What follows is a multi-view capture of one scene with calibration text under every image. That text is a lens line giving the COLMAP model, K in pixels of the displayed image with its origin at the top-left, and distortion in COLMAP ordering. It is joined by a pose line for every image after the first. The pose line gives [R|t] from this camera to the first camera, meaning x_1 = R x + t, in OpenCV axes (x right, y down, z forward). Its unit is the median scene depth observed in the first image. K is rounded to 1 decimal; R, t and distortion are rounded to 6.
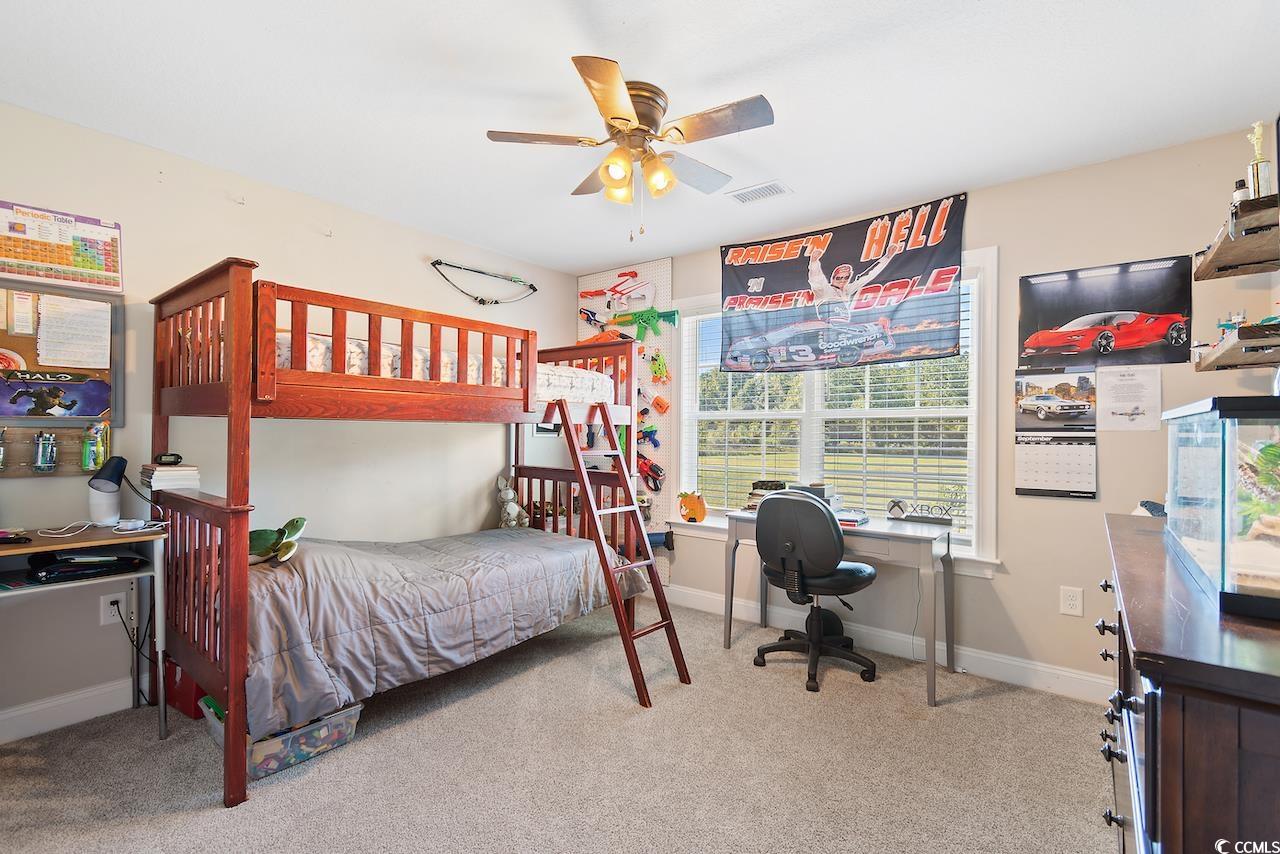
lens RADIAL K [[567.9, 0, 642.9], [0, 567.9, 426.3], [0, 0, 1]] dist [0.002542, -0.001105]
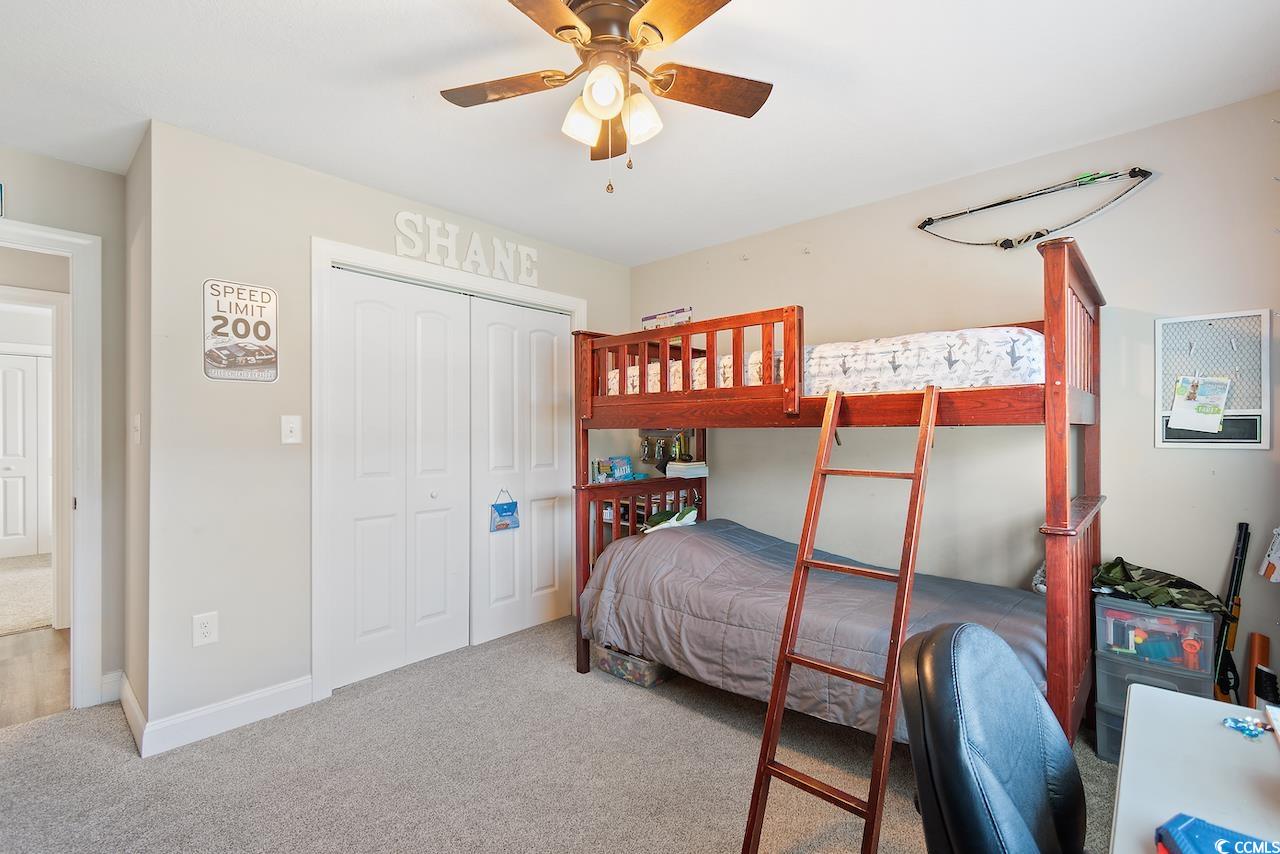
lens RADIAL K [[567.9, 0, 634.5], [0, 567.9, 433.5], [0, 0, 1]] dist [0.002542, -0.001105]
pose [[-0.072786, -0.009445, -0.997303, 0.626911], [0.009838, 0.999900, -0.010187, 0.009169], [0.997299, -0.010553, -0.072685, 0.915840]]
